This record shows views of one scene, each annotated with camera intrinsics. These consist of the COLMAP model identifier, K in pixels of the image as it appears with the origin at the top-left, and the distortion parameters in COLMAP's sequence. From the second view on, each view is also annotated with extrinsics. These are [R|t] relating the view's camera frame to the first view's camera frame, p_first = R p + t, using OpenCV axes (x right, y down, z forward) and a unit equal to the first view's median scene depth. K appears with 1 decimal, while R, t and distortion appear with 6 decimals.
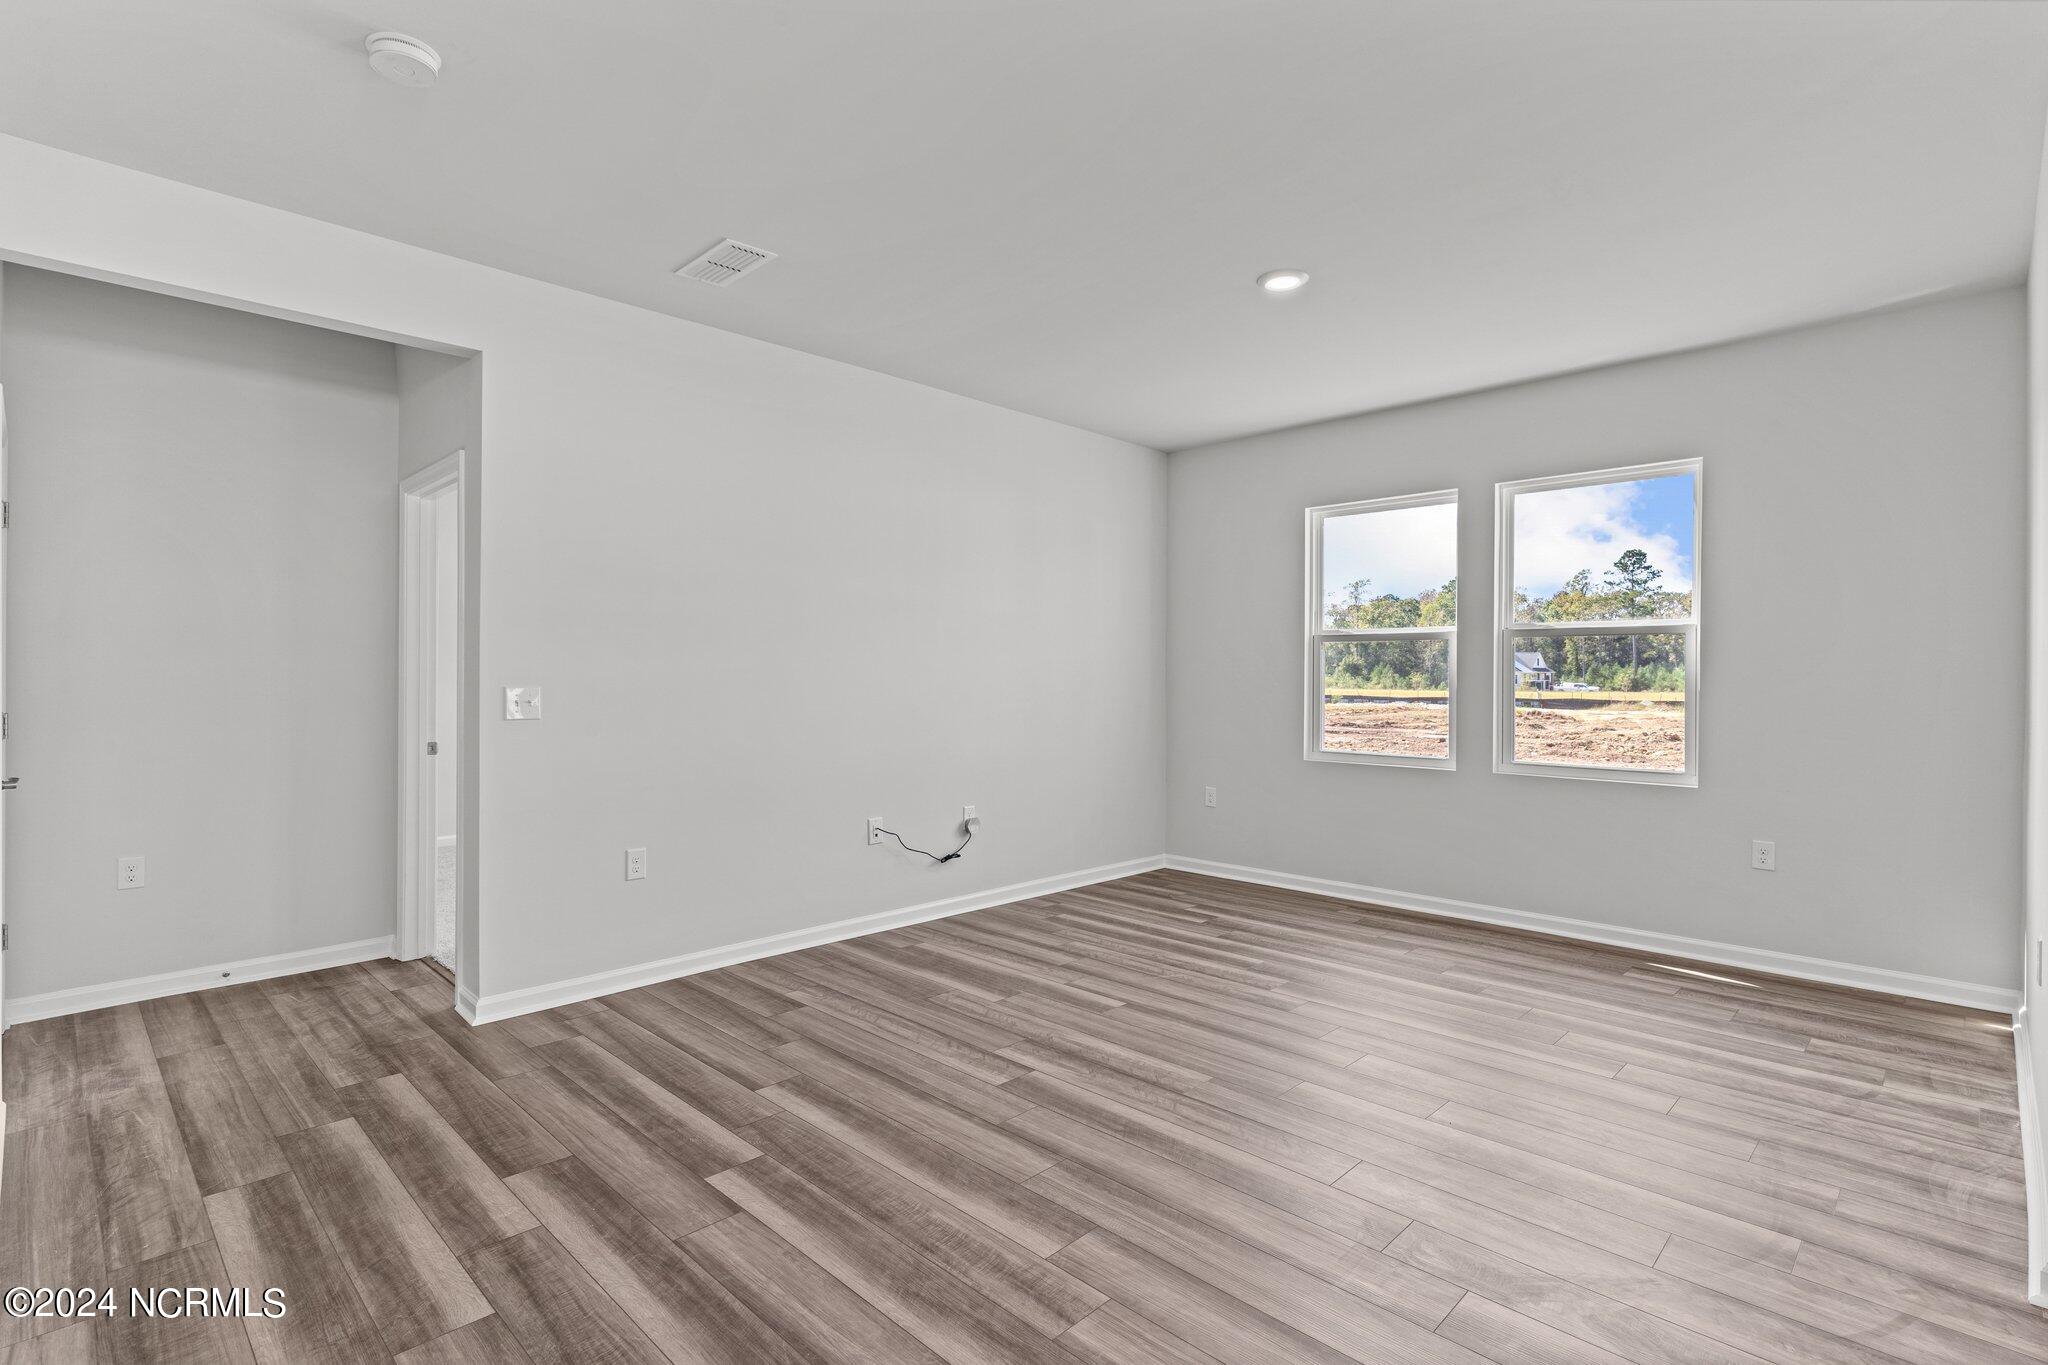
lens RADIAL K [[978.3, 0, 1017.3], [0, 978.3, 681.9], [0, 0, 1]] dist [0.002367, -0.000431]
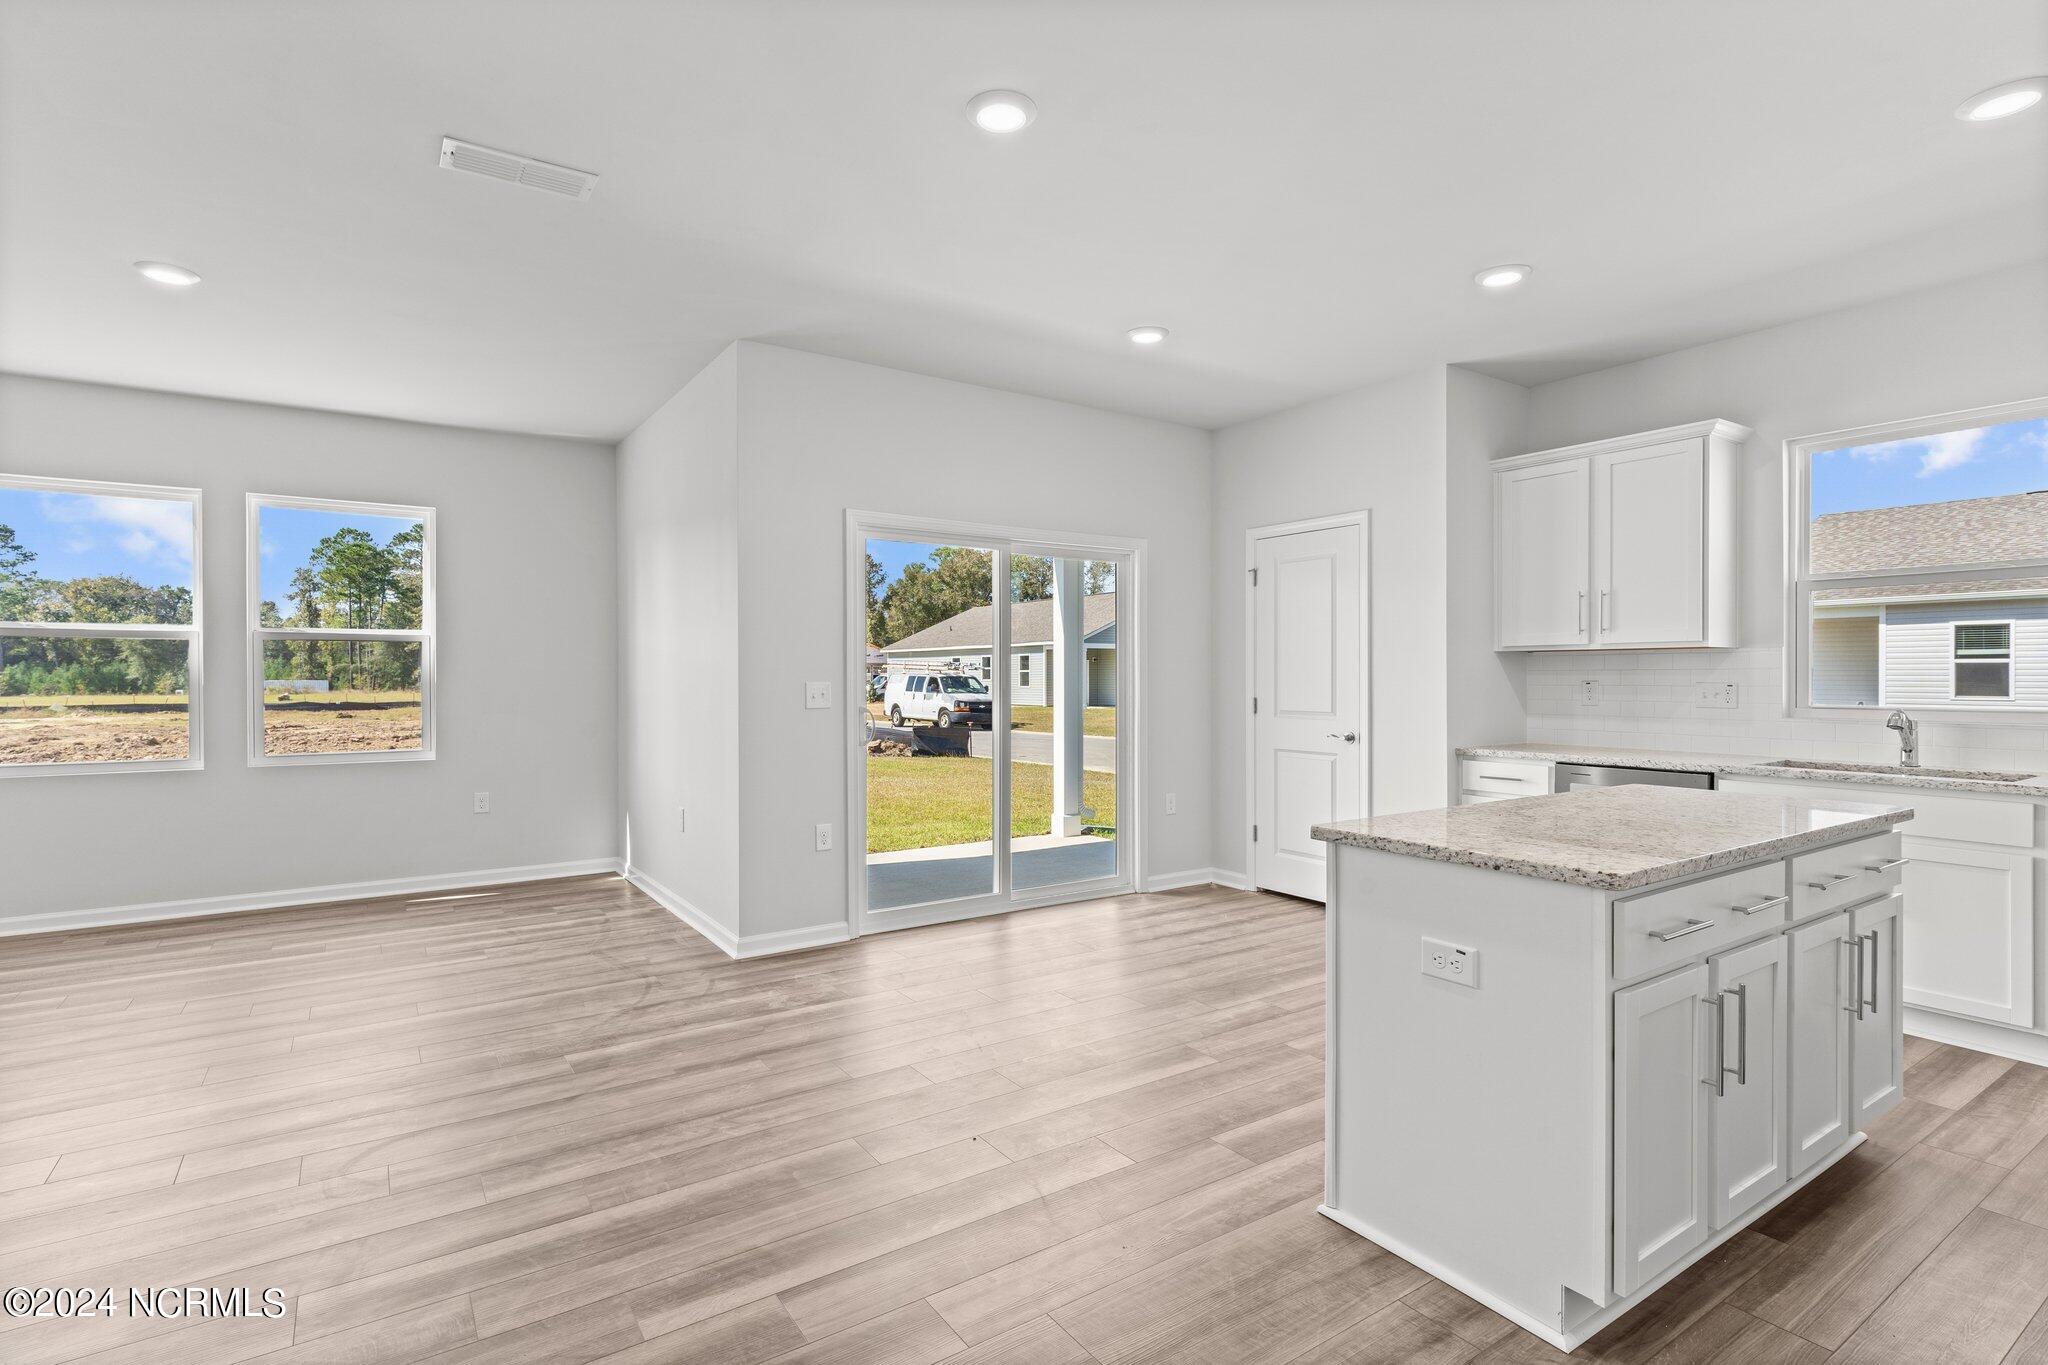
lens RADIAL K [[985.5, 0, 1015.6], [0, 985.5, 681.7], [0, 0, 1]] dist [0.003711, -0.000021]
pose [[0.197029, -0.007907, 0.980366, -0.386045], [0.008940, 0.999940, 0.006268, 0.001448], [-0.980357, 0.007530, 0.197088, -0.020974]]
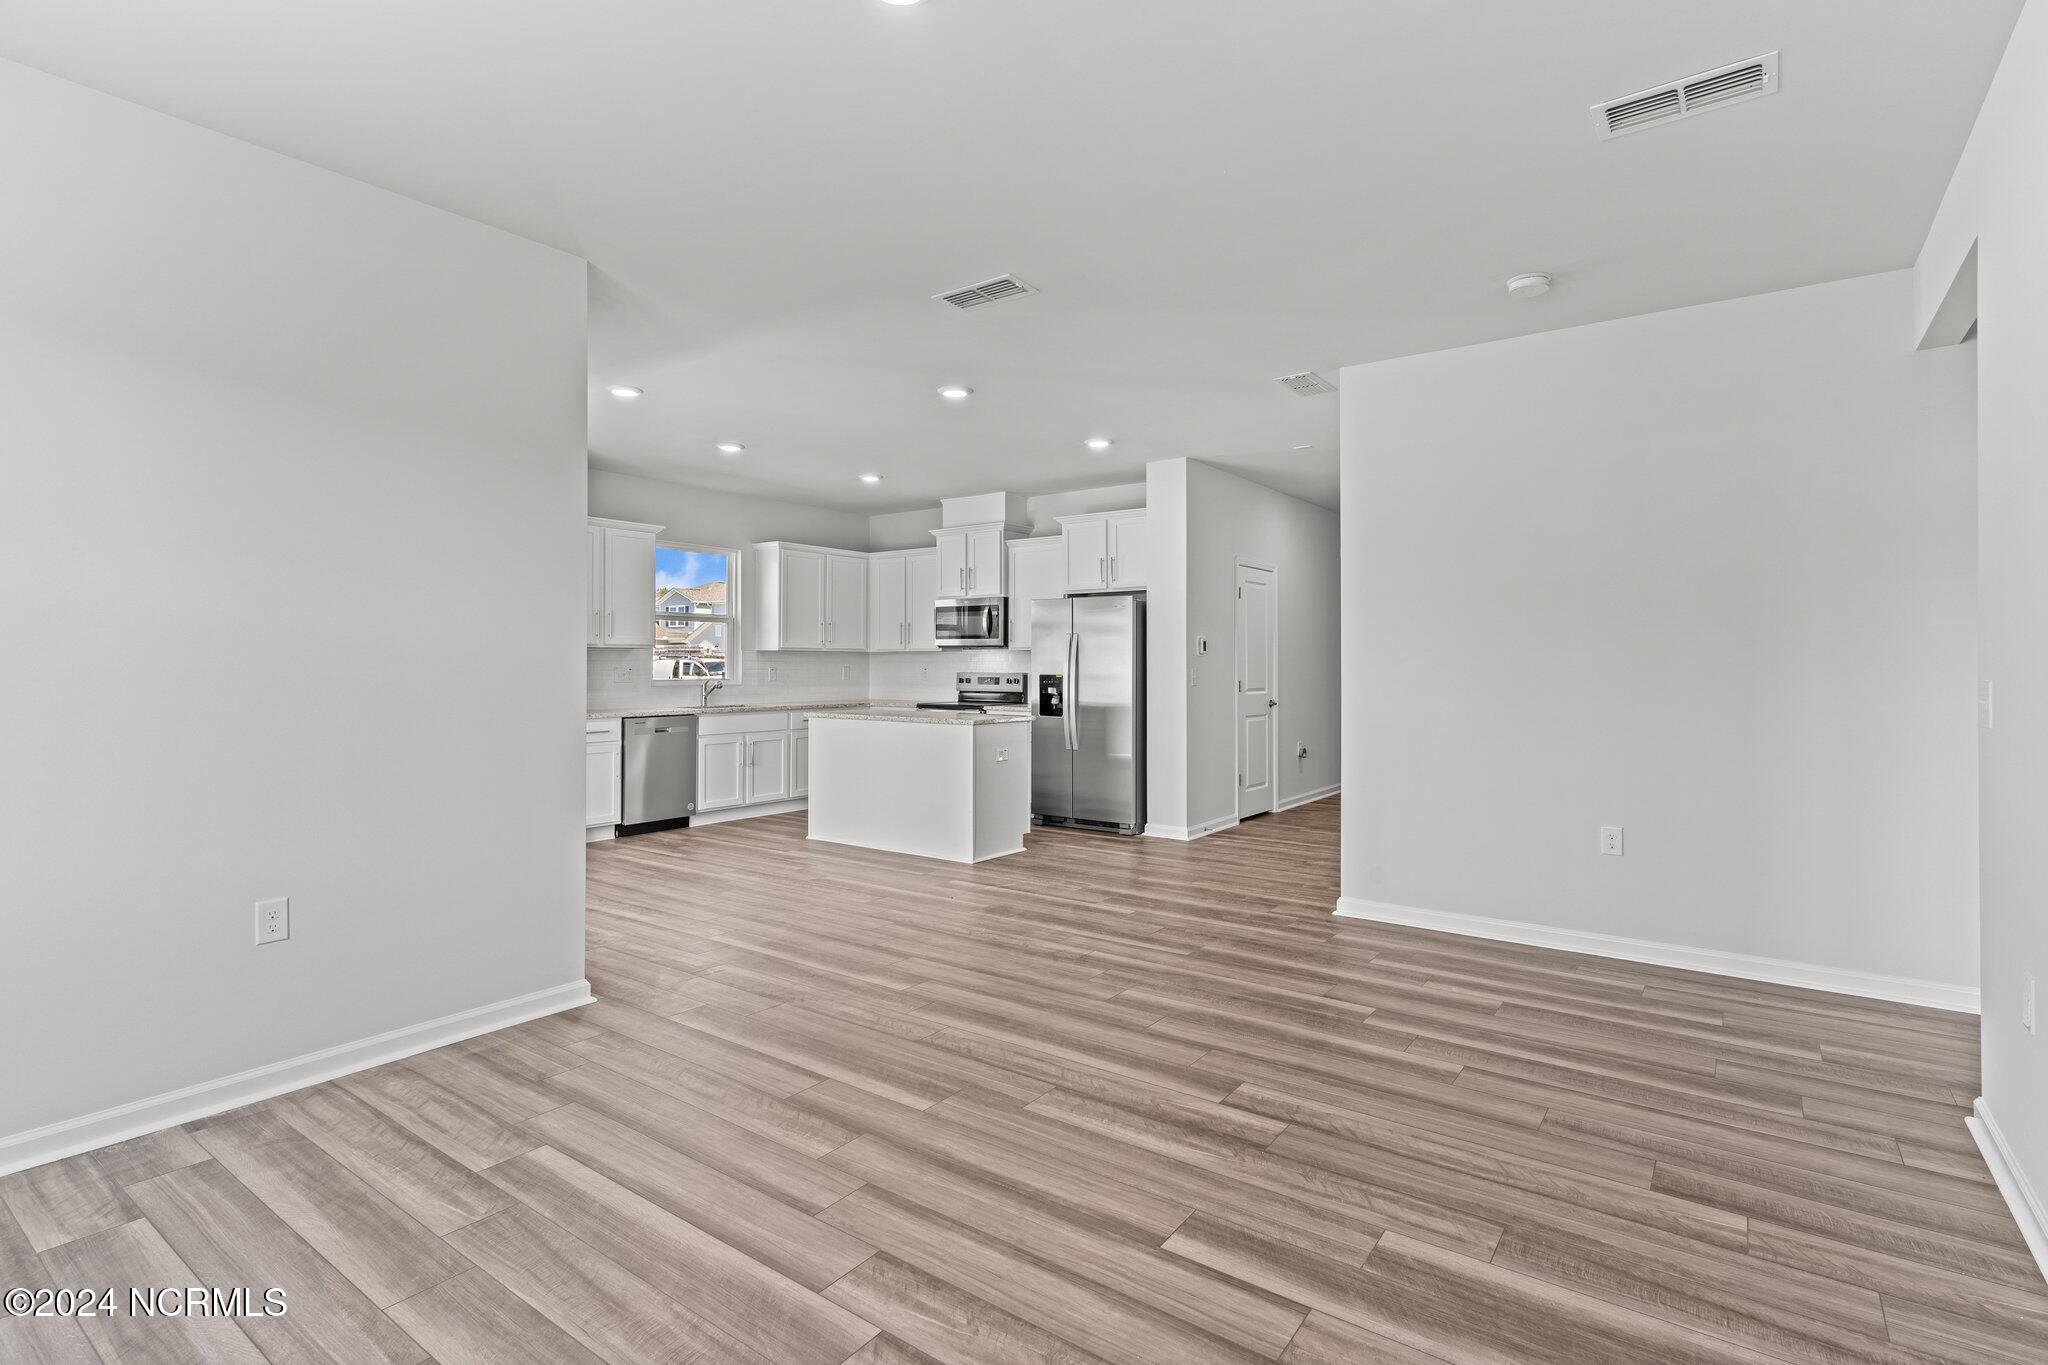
lens RADIAL K [[988.0, 0, 1023.5], [0, 988.0, 666.3], [0, 0, 1]] dist [-0.001348, -0.000350]
pose [[-0.988570, -0.004127, -0.150708, 0.203493], [-0.005464, 0.999949, 0.008460, -0.005145], [0.150666, 0.009187, -0.988542, 1.139234]]
